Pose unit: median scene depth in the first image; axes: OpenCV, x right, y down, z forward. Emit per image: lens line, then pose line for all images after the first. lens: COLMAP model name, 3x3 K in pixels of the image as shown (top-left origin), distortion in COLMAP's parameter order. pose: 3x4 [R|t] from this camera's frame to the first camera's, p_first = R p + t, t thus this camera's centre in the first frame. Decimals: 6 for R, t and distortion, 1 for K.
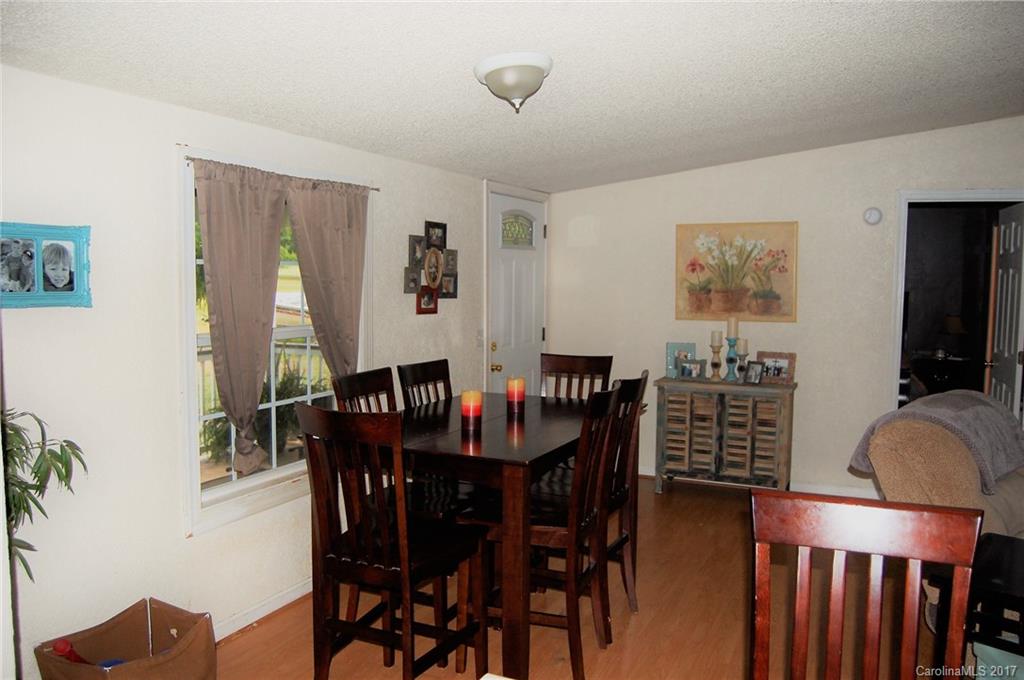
lens RADIAL K [[804.4, 0, 511.4], [0, 804.4, 339.0], [0, 0, 1]] dist [-0.097118, 0.035673]
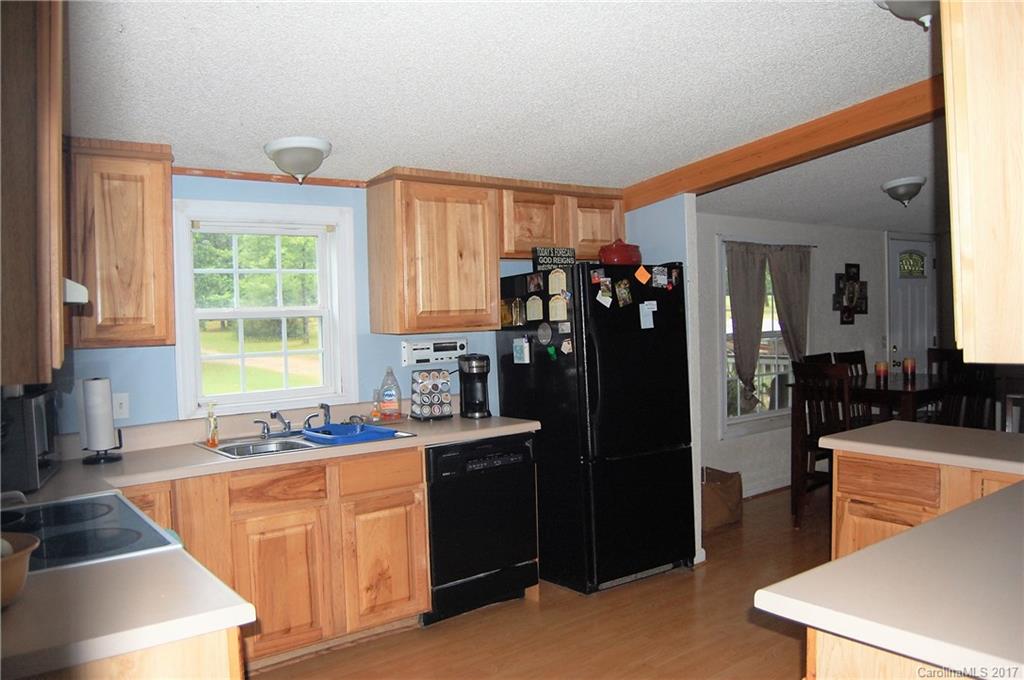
lens RADIAL K [[804.4, 0, 516.2], [0, 804.4, 343.4], [0, 0, 1]] dist [-0.097118, 0.035673]
pose [[0.892405, -0.011122, -0.451099, 0.011211], [-0.003346, 0.999506, -0.031262, 0.055437], [0.451224, 0.029408, 0.891926, -0.637022]]
